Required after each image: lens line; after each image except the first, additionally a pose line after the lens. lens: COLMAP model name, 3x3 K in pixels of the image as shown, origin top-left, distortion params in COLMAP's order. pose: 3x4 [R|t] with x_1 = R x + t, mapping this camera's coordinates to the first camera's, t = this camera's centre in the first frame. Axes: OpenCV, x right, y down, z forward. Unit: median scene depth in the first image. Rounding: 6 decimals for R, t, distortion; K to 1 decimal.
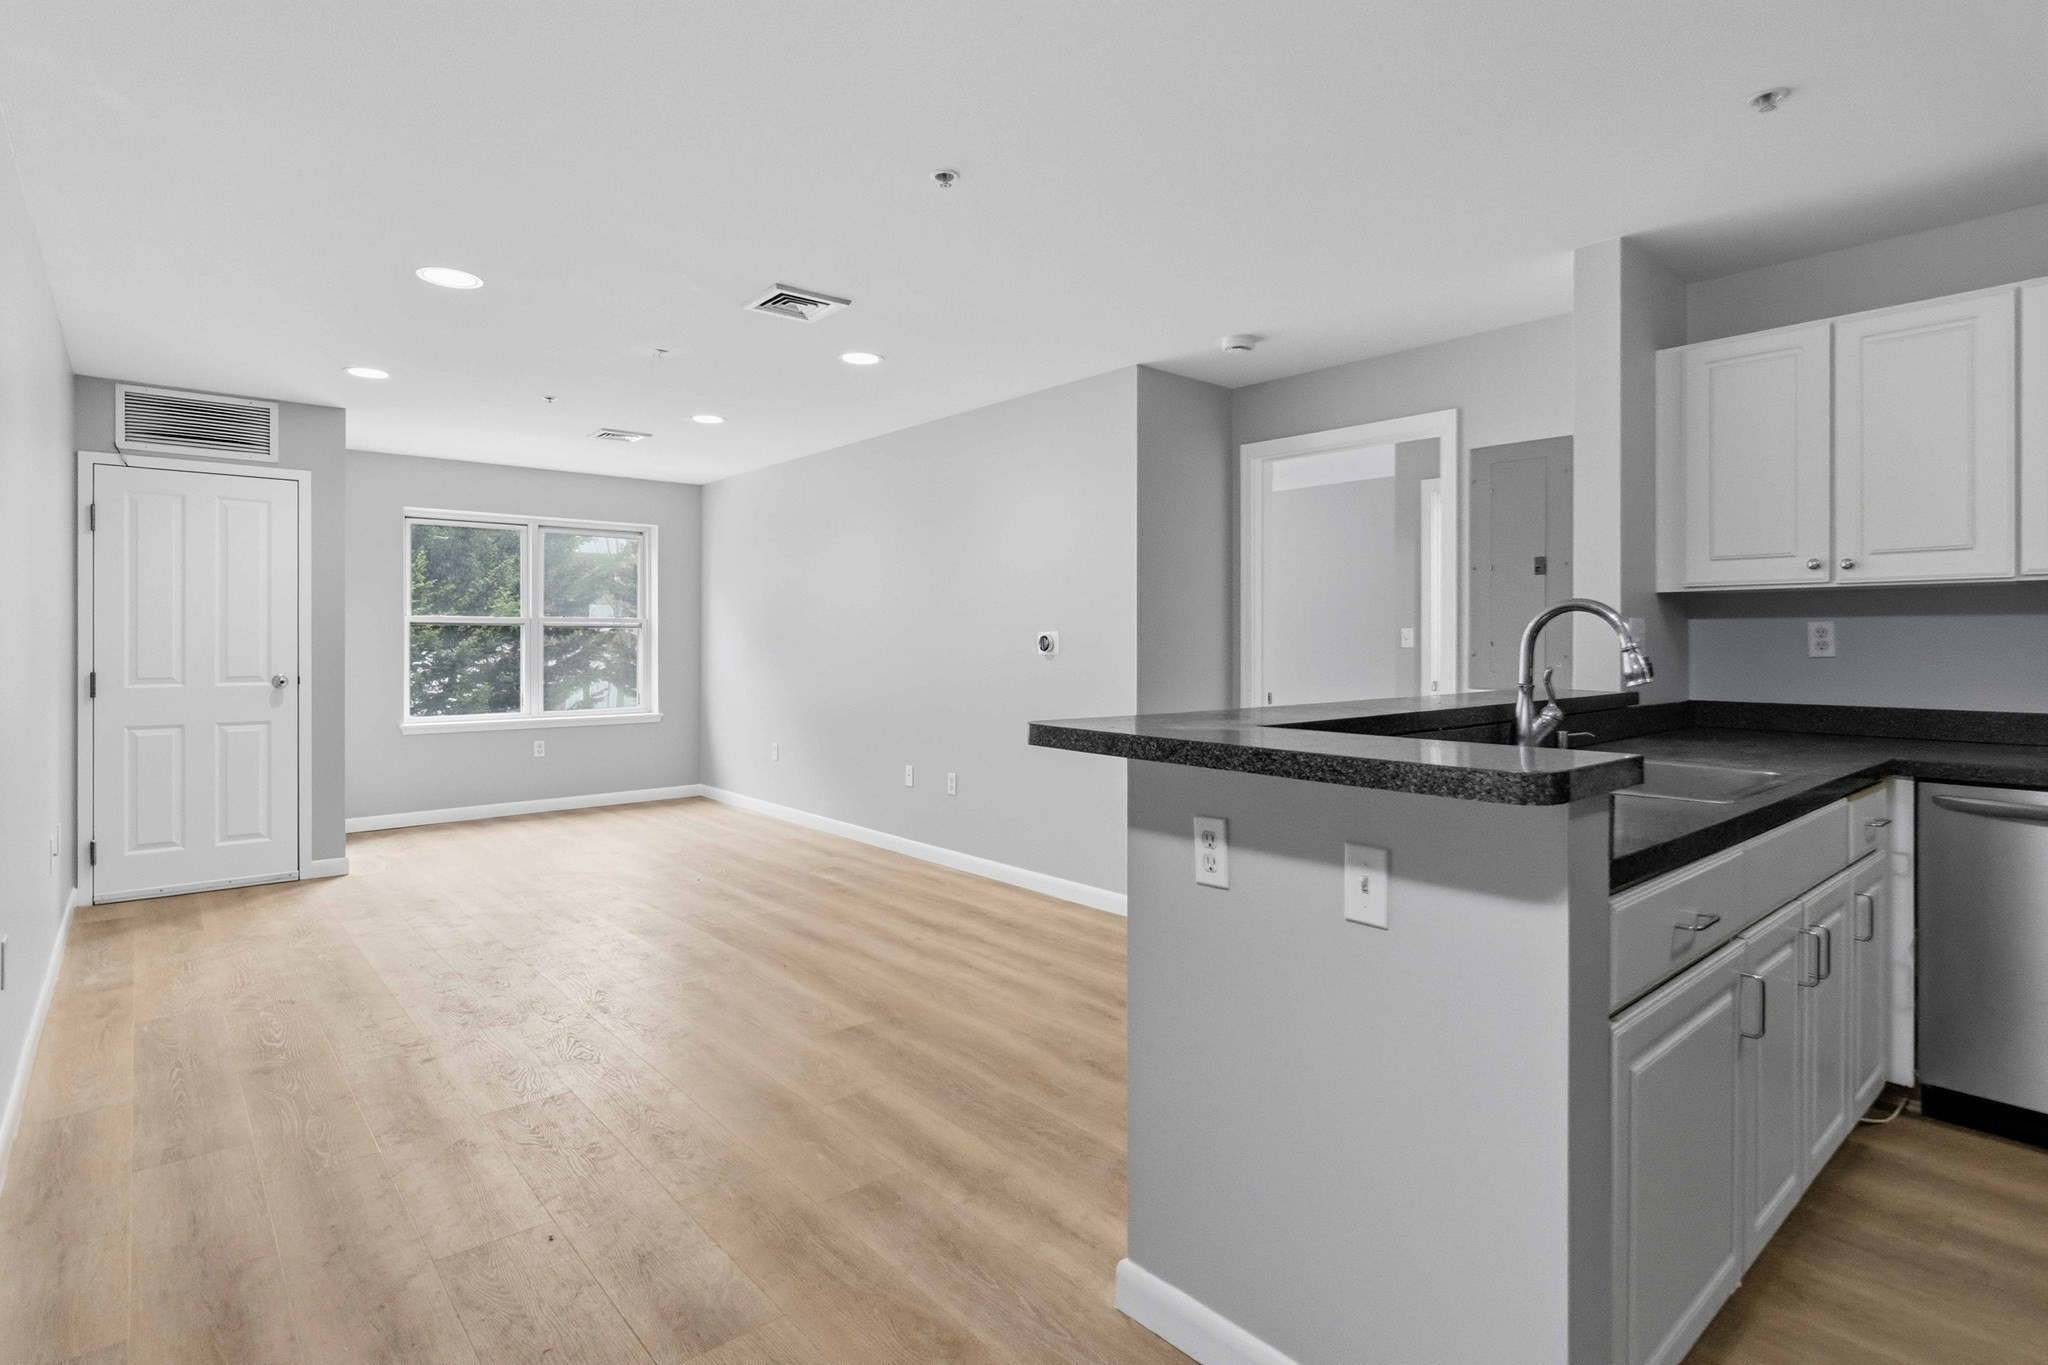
lens RADIAL K [[1026.1, 0, 1047.7], [0, 1026.1, 633.7], [0, 0, 1]] dist [-0.001059, -0.000092]
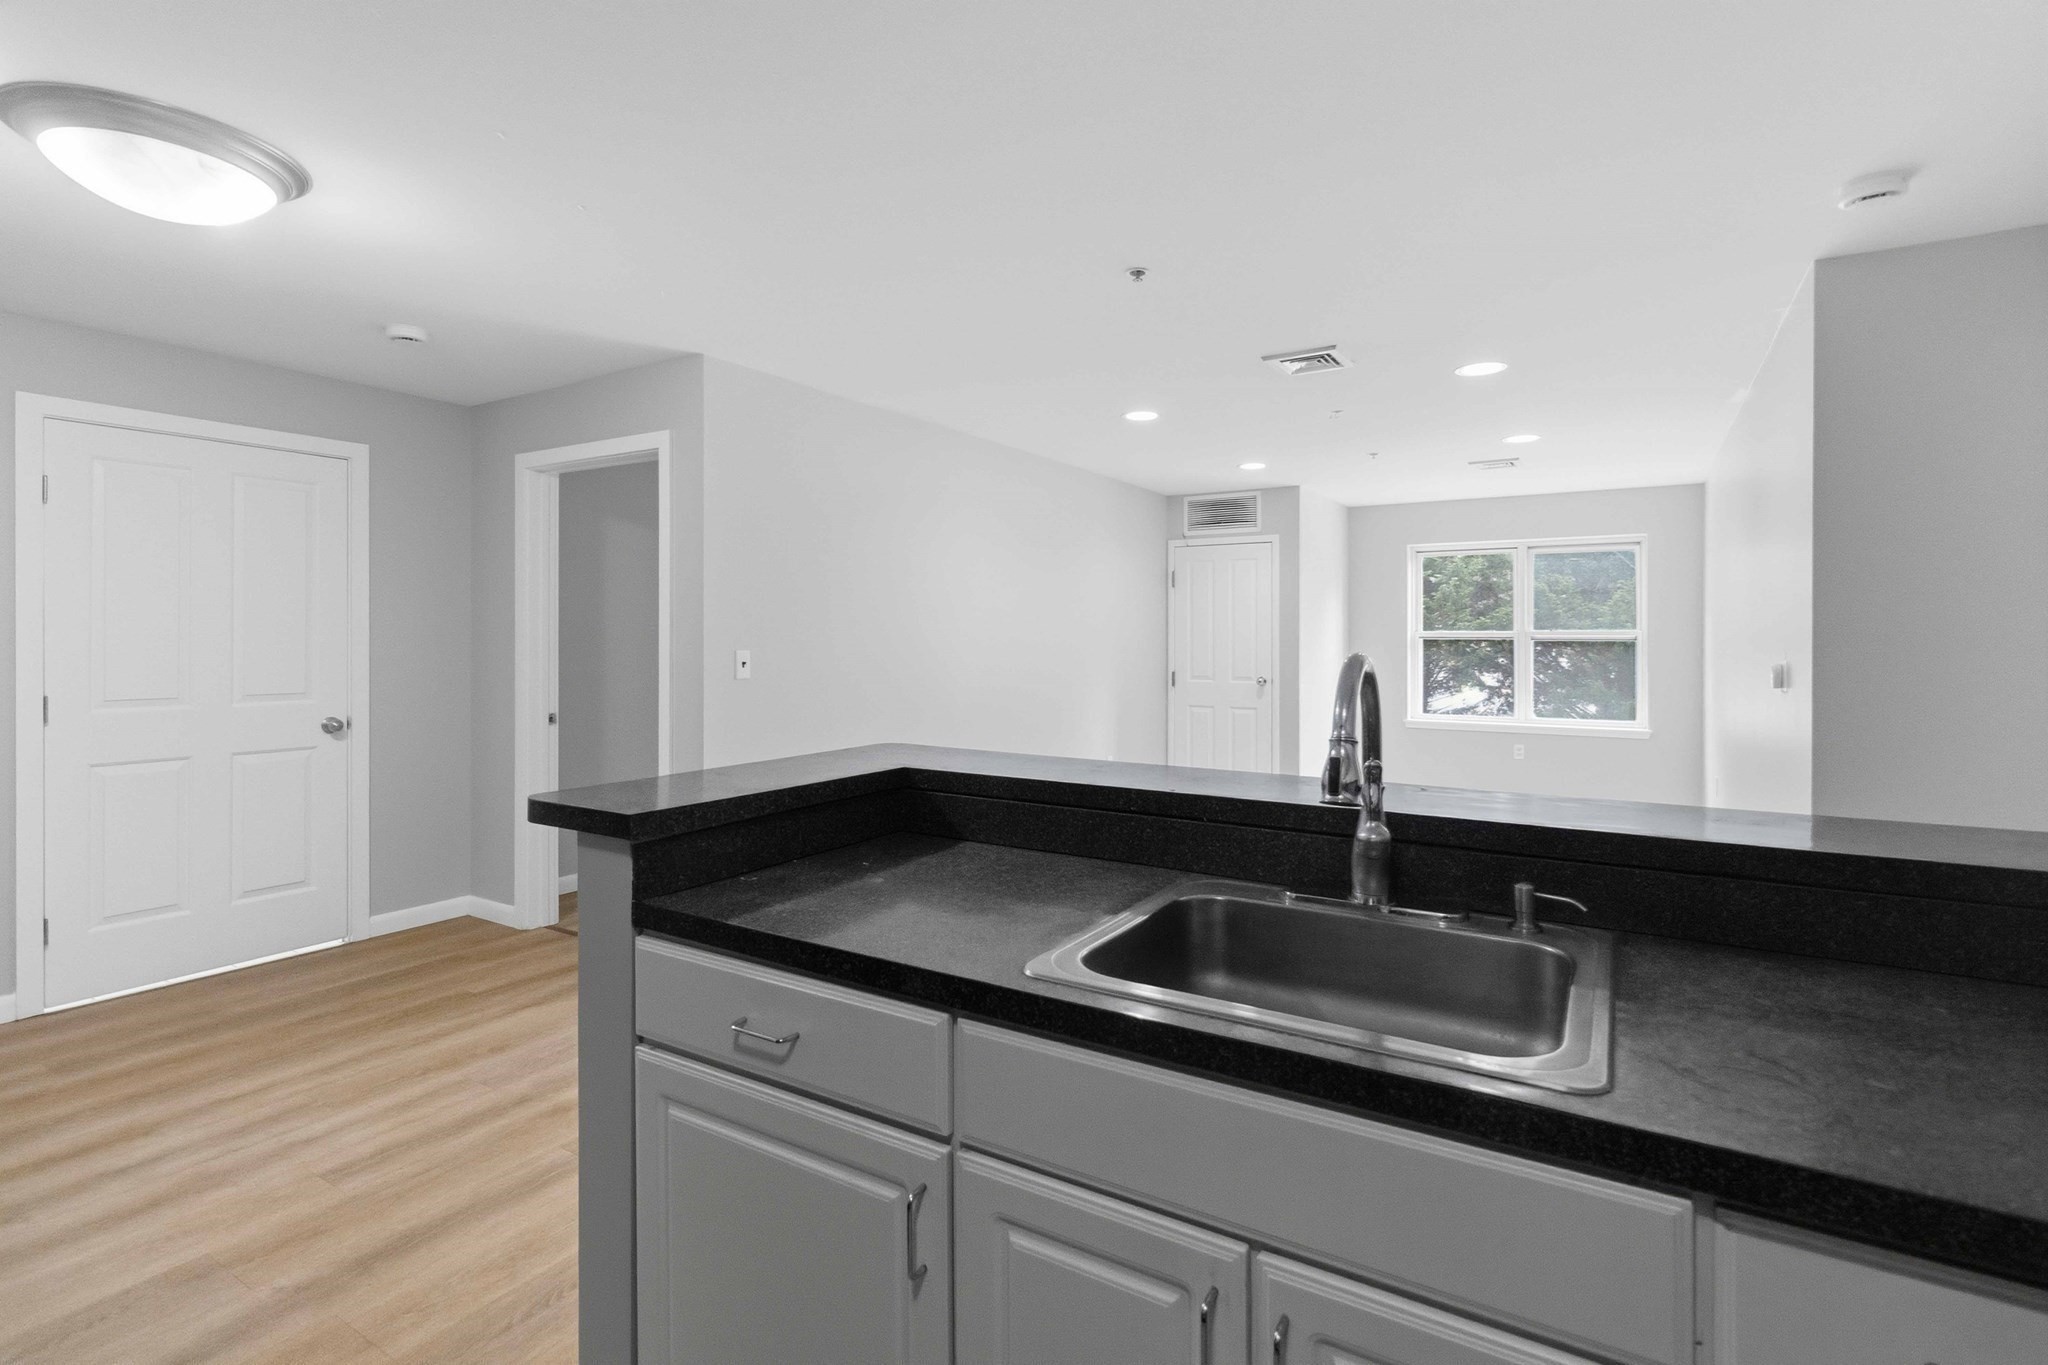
lens RADIAL K [[962.7, 0, 1046.7], [0, 962.7, 640.1], [0, 0, 1]] dist [0.002677, -0.000114]
pose [[0.297550, 0.004132, -0.954697, 0.507274], [0.002798, 0.999983, 0.005200, -0.021729], [0.954702, -0.004218, 0.297533, 0.323794]]
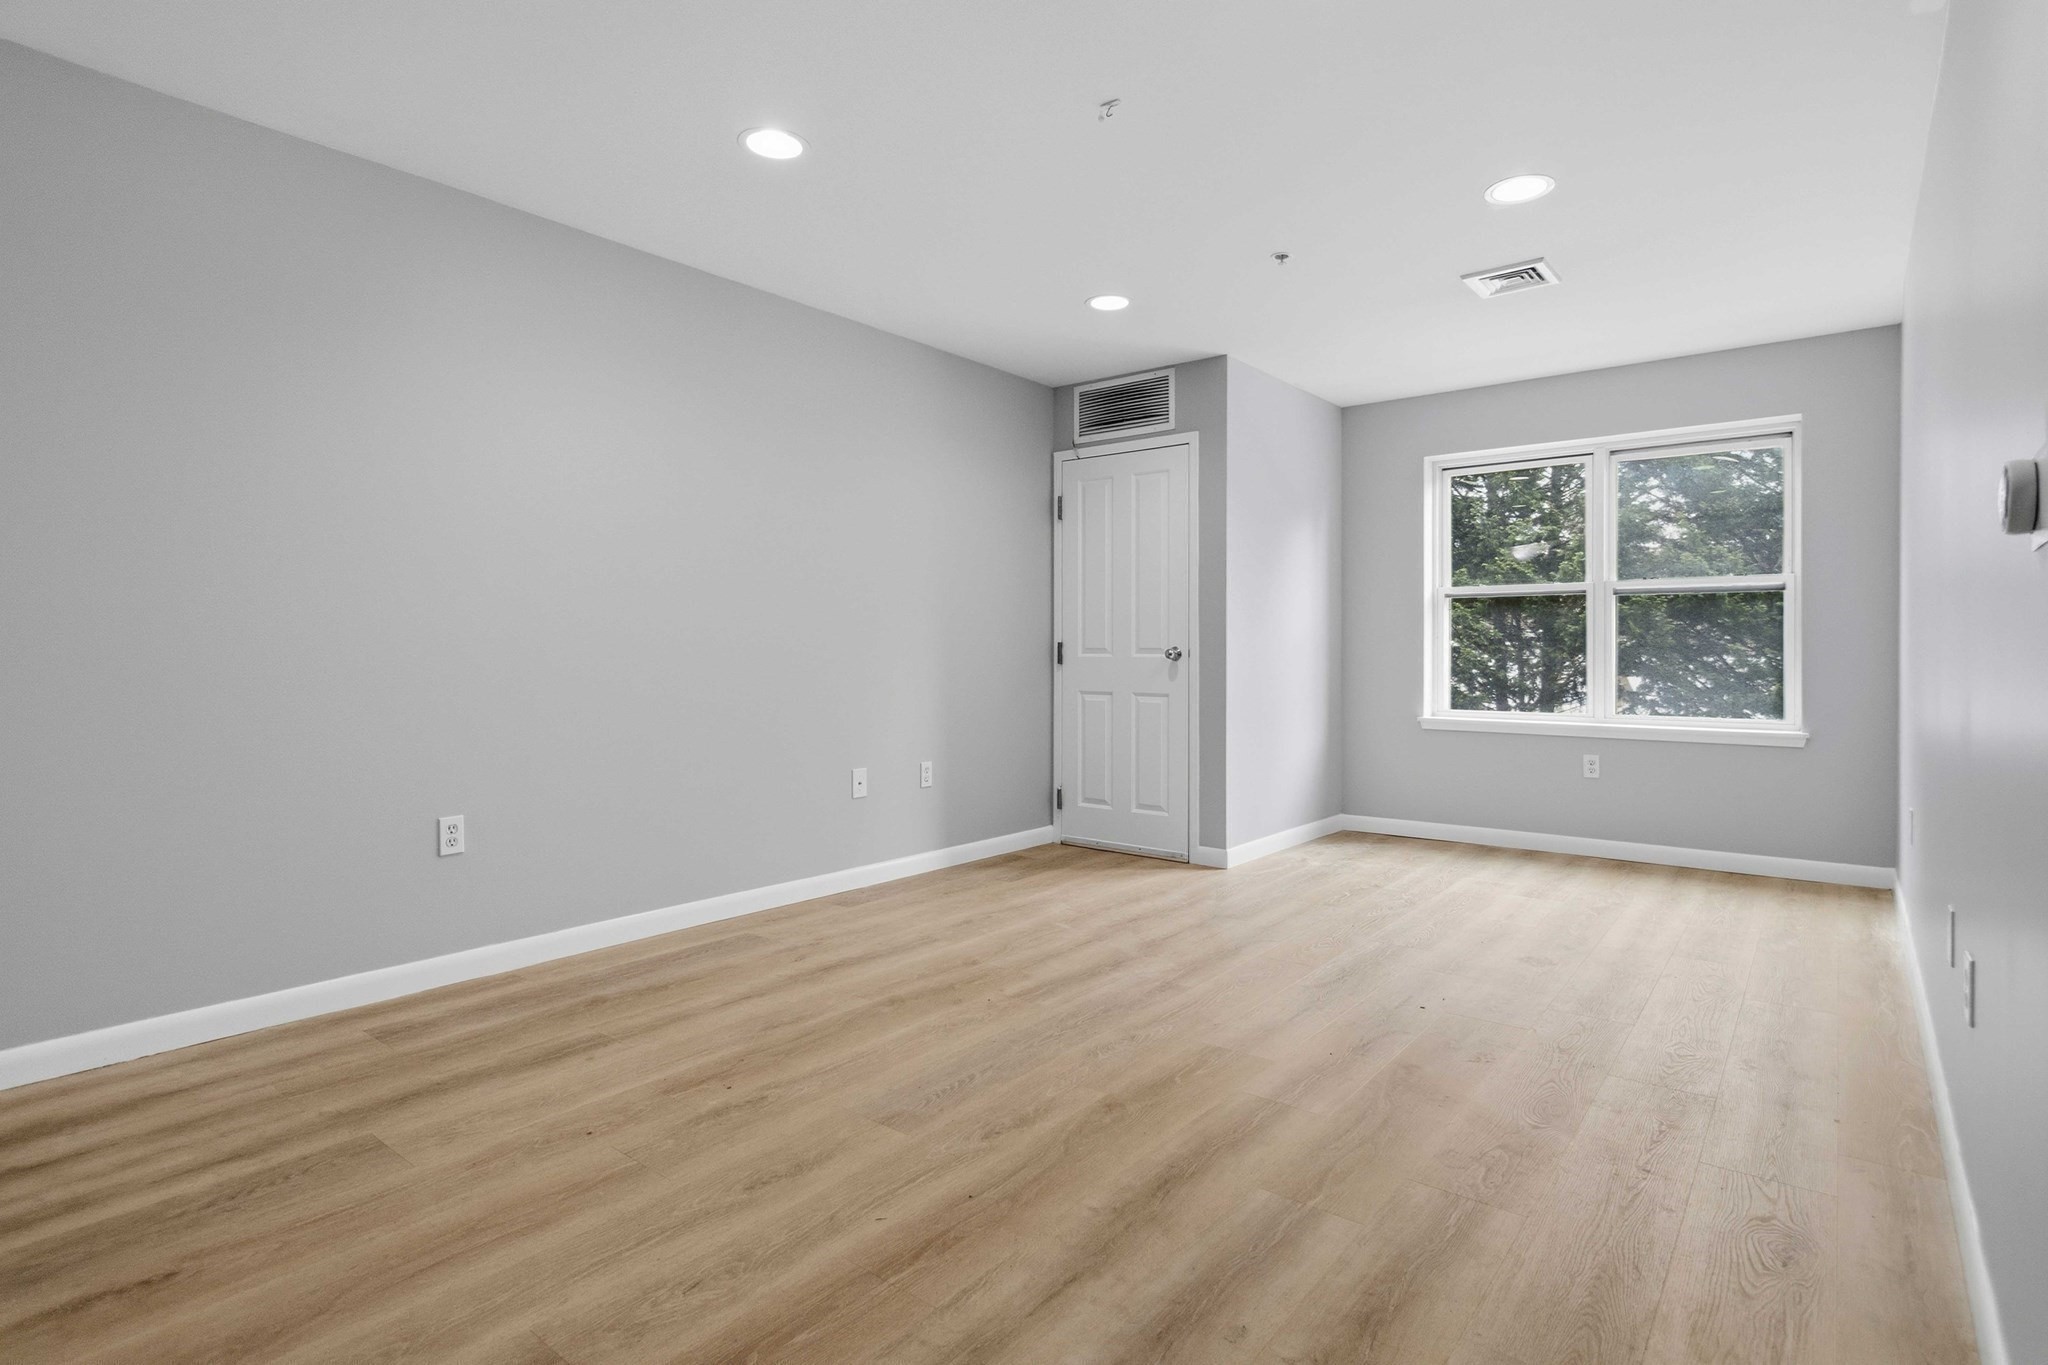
lens RADIAL K [[1019.5, 0, 1052.9], [0, 1019.5, 657.4], [0, 0, 1]] dist [0.000381, -0.000349]
pose [[0.183329, 0.006905, -0.983027, 0.194458], [0.004377, 0.999960, 0.007841, 0.045121], [0.983042, -0.005740, 0.183292, 0.766164]]
